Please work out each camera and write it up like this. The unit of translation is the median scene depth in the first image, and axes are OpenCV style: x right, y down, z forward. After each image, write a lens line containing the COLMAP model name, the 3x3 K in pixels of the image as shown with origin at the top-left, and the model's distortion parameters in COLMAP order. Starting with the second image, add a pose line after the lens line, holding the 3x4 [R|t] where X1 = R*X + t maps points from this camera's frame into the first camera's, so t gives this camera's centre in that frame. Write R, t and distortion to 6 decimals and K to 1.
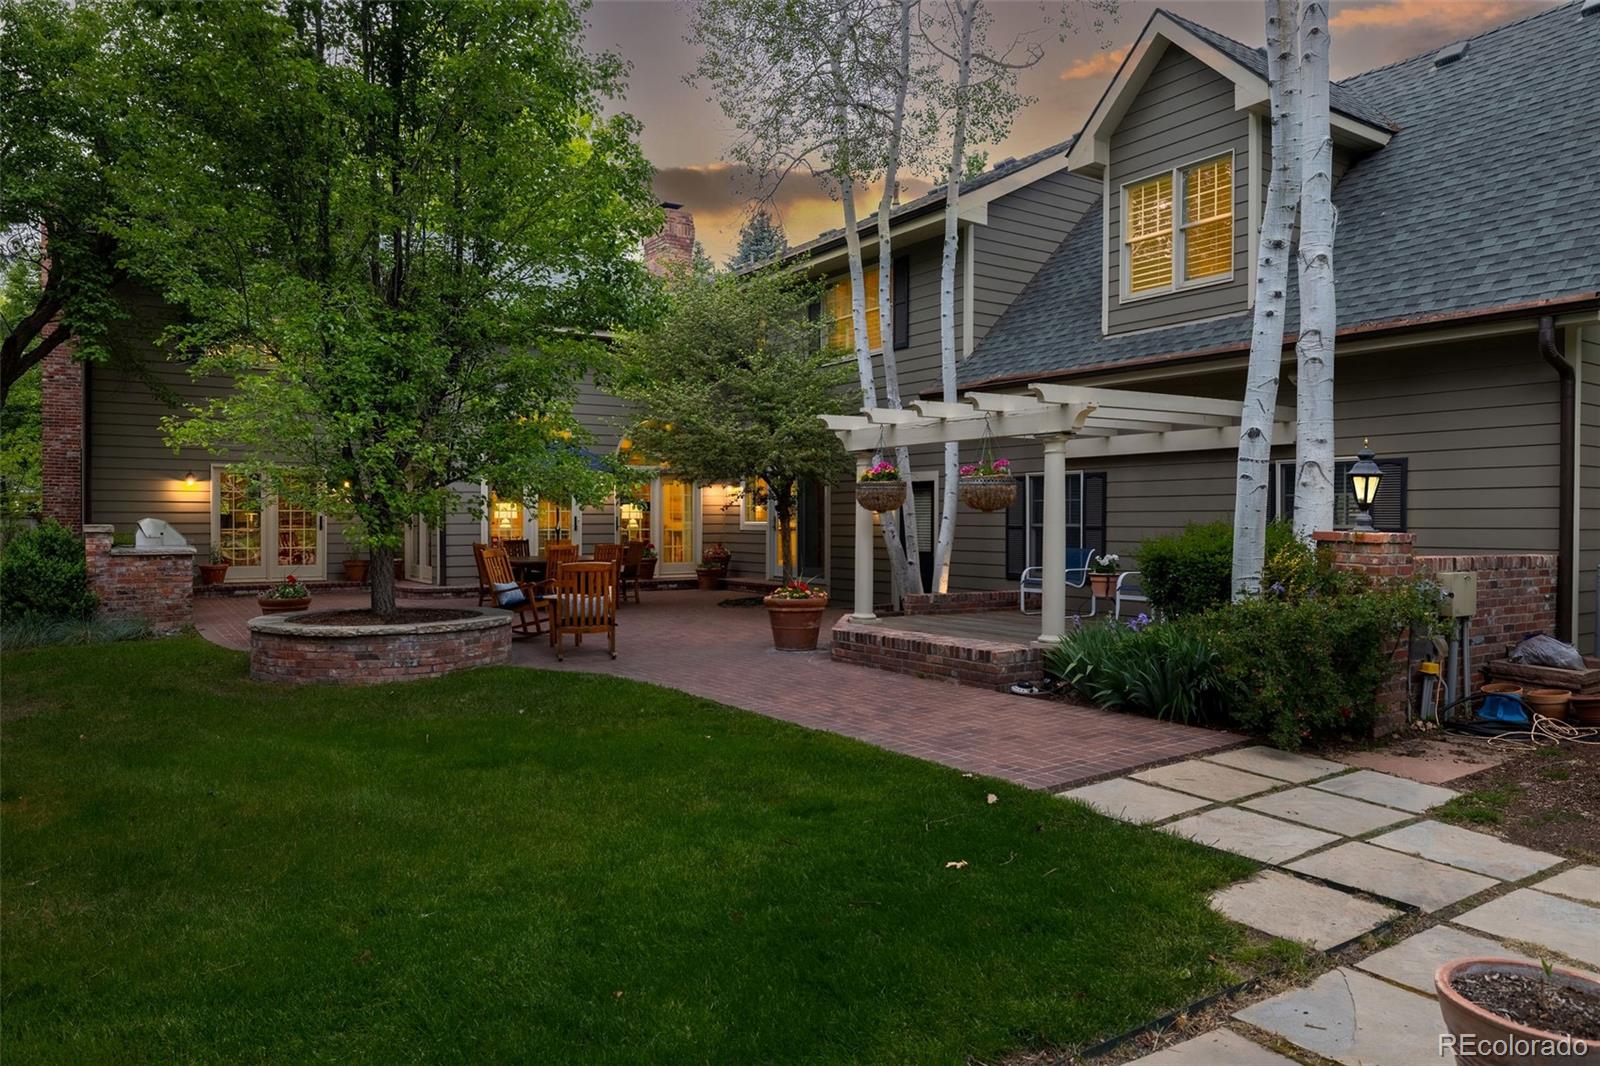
lens RADIAL K [[1016.7, 0, 807.5], [0, 1016.7, 531.8], [0, 0, 1]] dist [-0.000759, -0.001233]
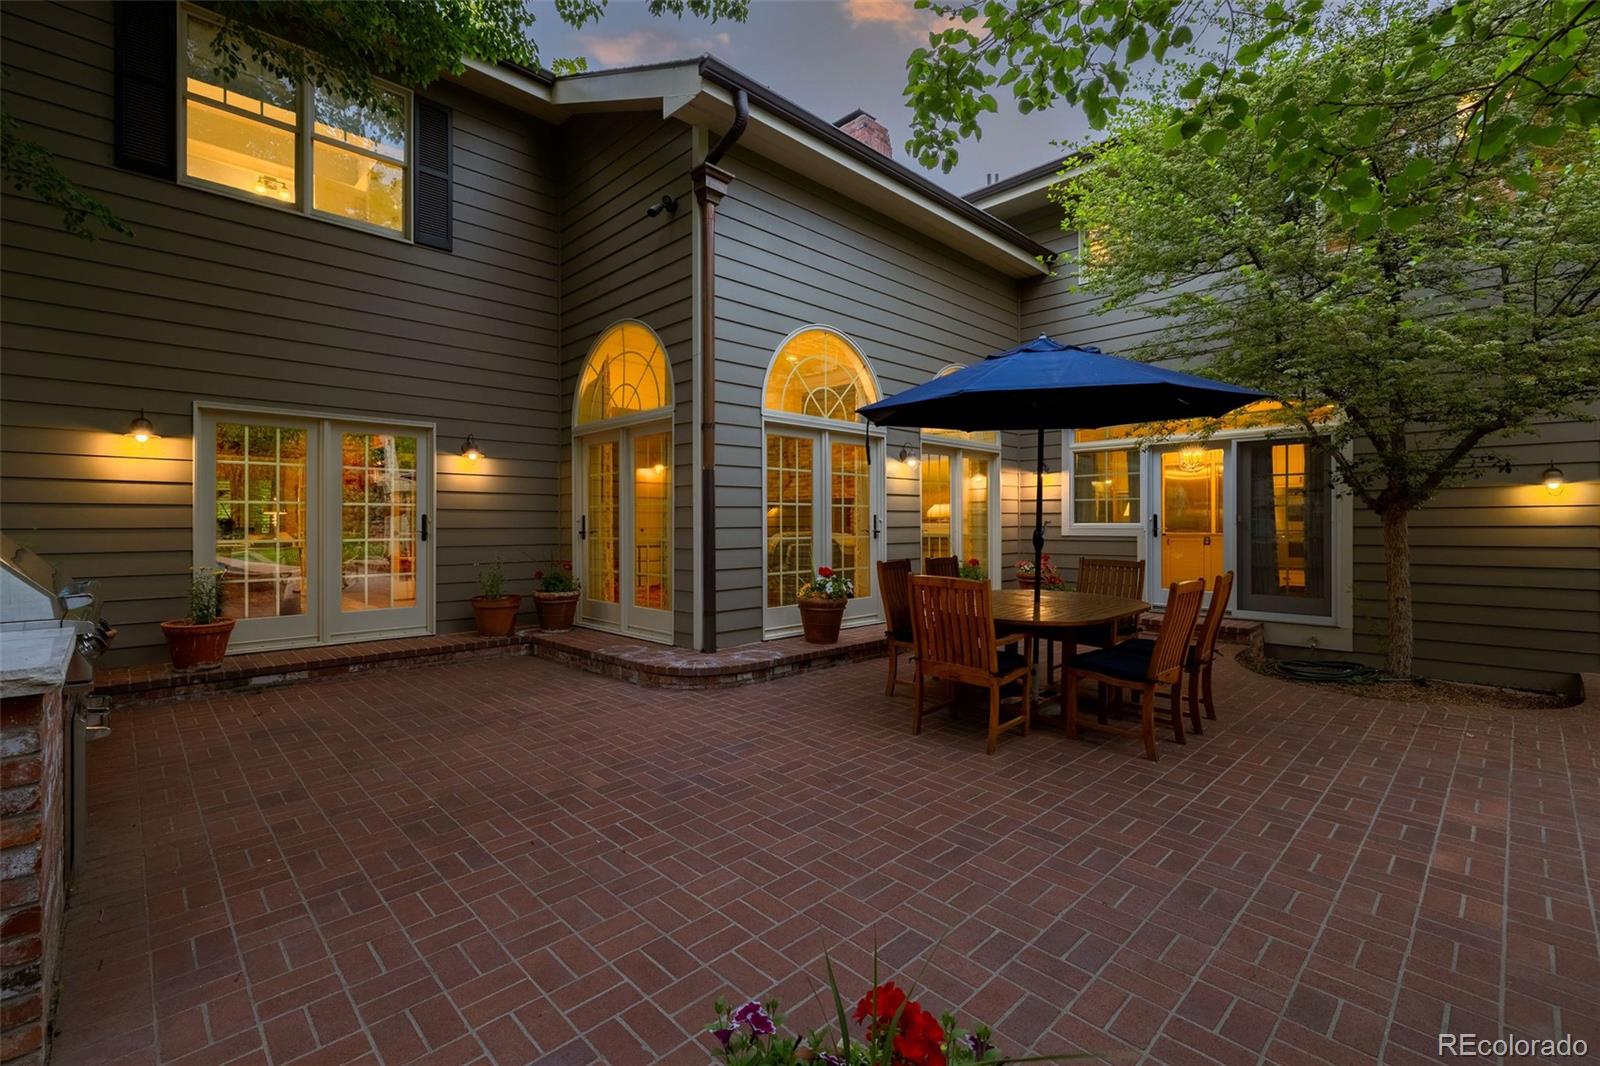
lens RADIAL K [[701.6, 0, 752.8], [0, 701.6, 530.6], [0, 0, 1]] dist [0.003217, 0.000089]
pose [[0.989038, -0.001195, 0.147659, -0.516580], [0.001488, 0.999997, -0.001874, -0.006994], [-0.147656, 0.002073, 0.989037, 0.874562]]
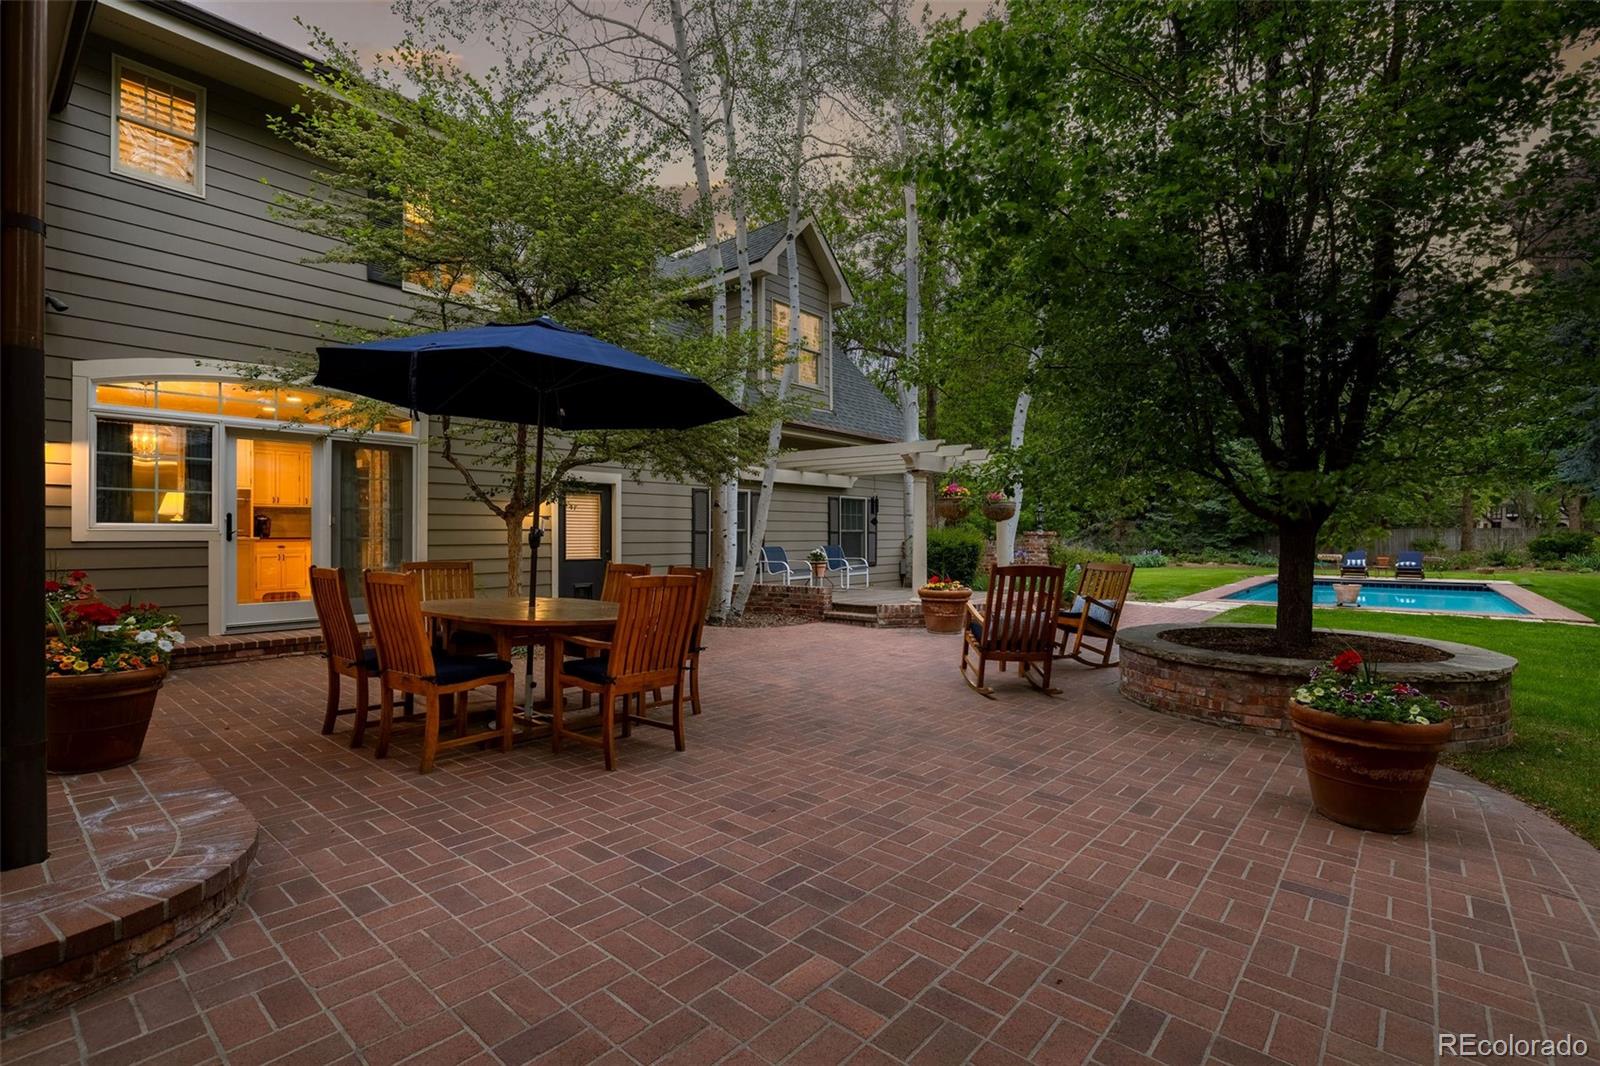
lens RADIAL K [[716.7, 0, 797.4], [0, 716.7, 536.0], [0, 0, 1]] dist [-0.000450, -0.000124]
pose [[-0.267112, 0.000941, 0.963665, -0.685226], [0.006170, 0.999981, 0.000734, -0.003157], [-0.963646, 0.006142, -0.267112, 1.200462]]
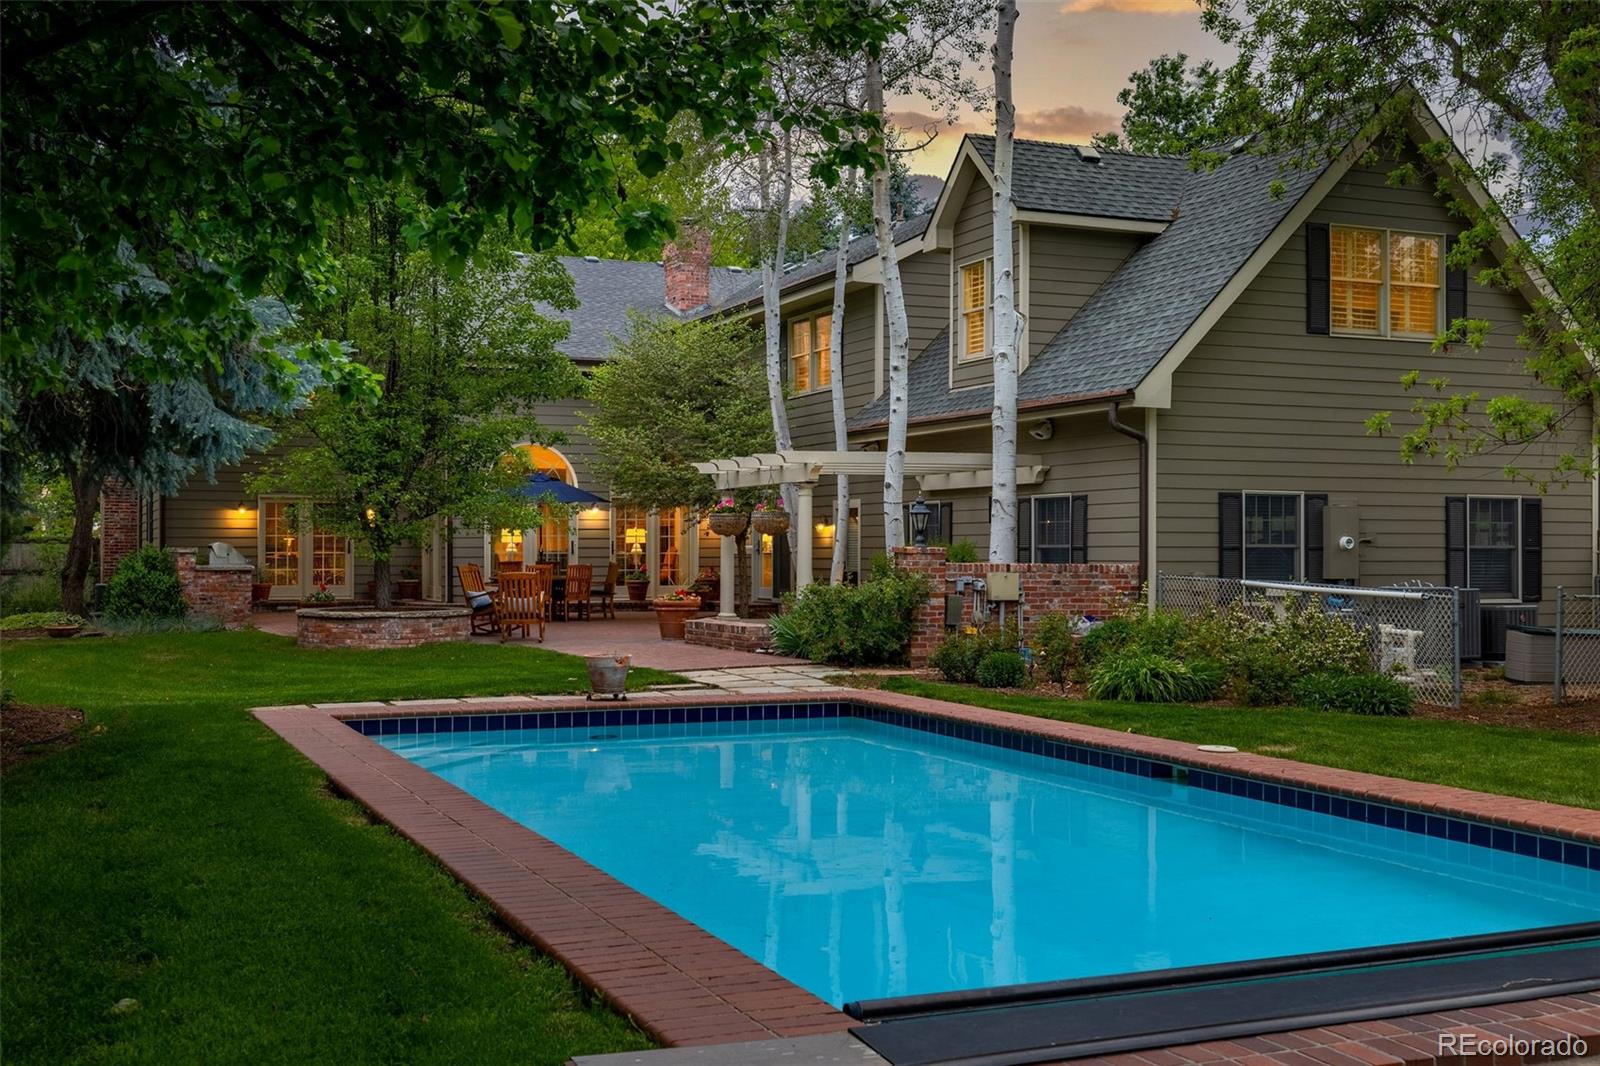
lens RADIAL K [[1703.5, 0, 796.6], [0, 1703.5, 532.8], [0, 0, 1]] dist [-0.001642, 0.000000]
pose [[0.980065, -0.002363, -0.198665, 0.509853], [-0.001944, 0.999767, -0.021483, 0.020728], [0.198670, 0.021441, 0.979832, -0.999468]]
